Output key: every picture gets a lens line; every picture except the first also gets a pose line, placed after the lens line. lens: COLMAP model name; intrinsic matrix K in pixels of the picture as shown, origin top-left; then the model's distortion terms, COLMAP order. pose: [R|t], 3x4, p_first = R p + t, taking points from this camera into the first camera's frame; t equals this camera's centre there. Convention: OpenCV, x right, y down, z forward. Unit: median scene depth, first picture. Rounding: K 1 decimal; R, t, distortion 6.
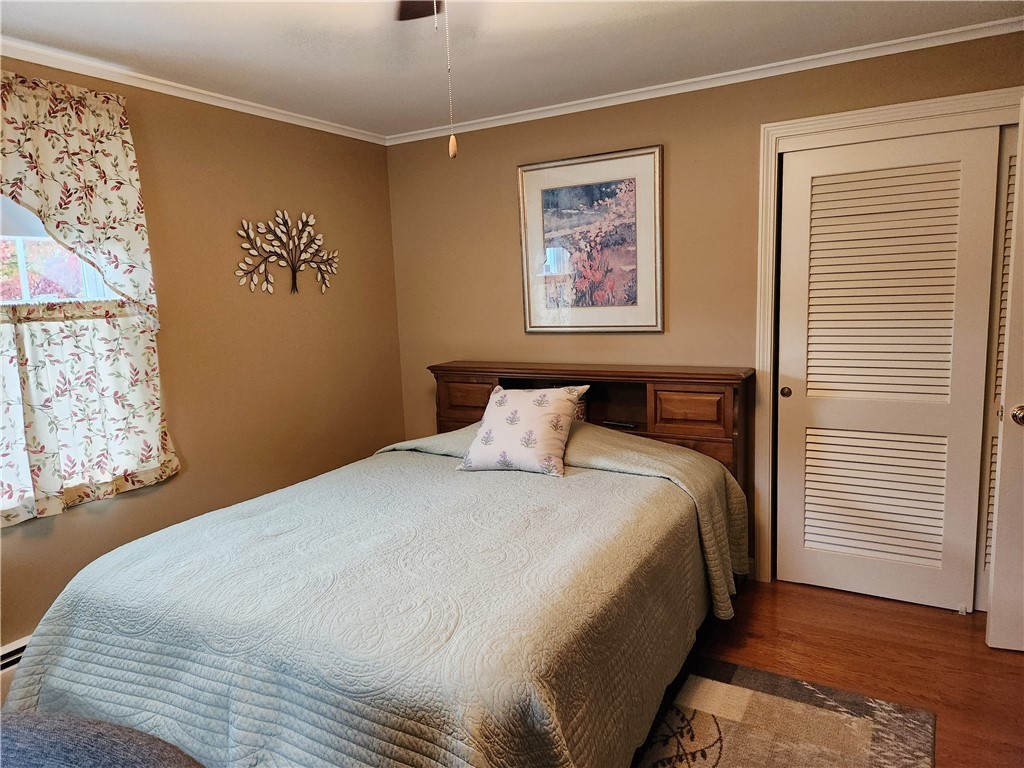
lens RADIAL K [[683.1, 0, 516.2], [0, 683.1, 383.9], [0, 0, 1]] dist [0.063378, -0.044102]
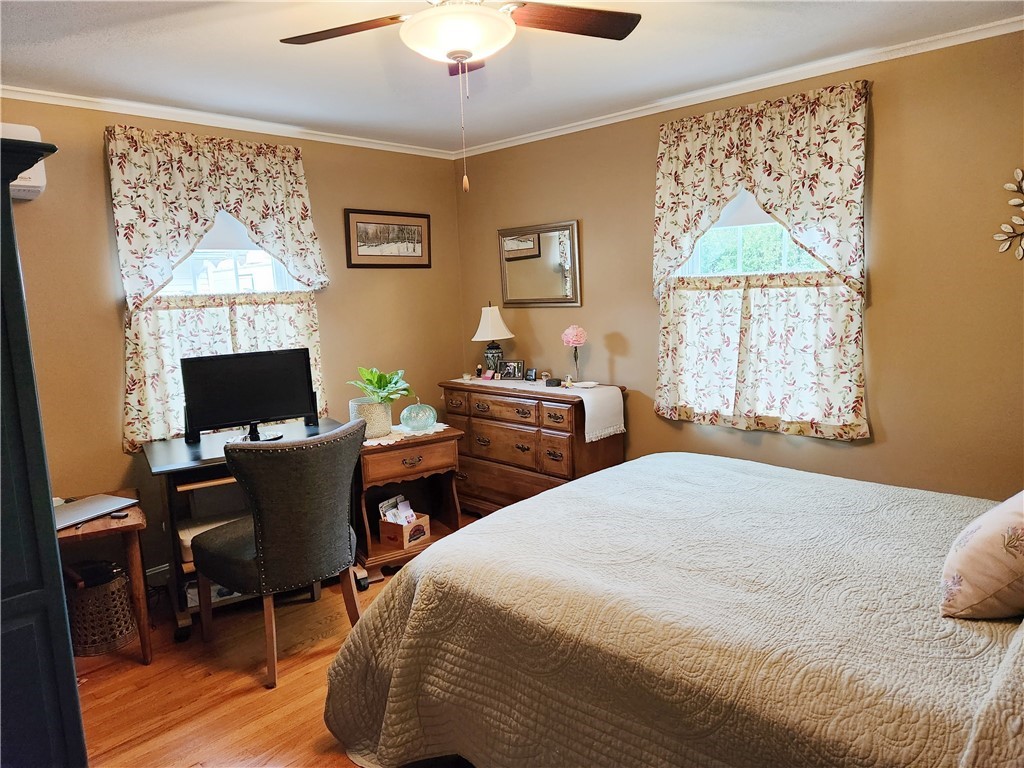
lens RADIAL K [[683.1, 0, 516.1], [0, 683.1, 384.9], [0, 0, 1]] dist [0.063378, -0.044102]
pose [[-0.226520, 0.190847, -0.955126, 0.664020], [-0.097378, 0.971265, 0.217166, -0.137364], [0.969127, 0.142201, -0.201426, 0.766744]]
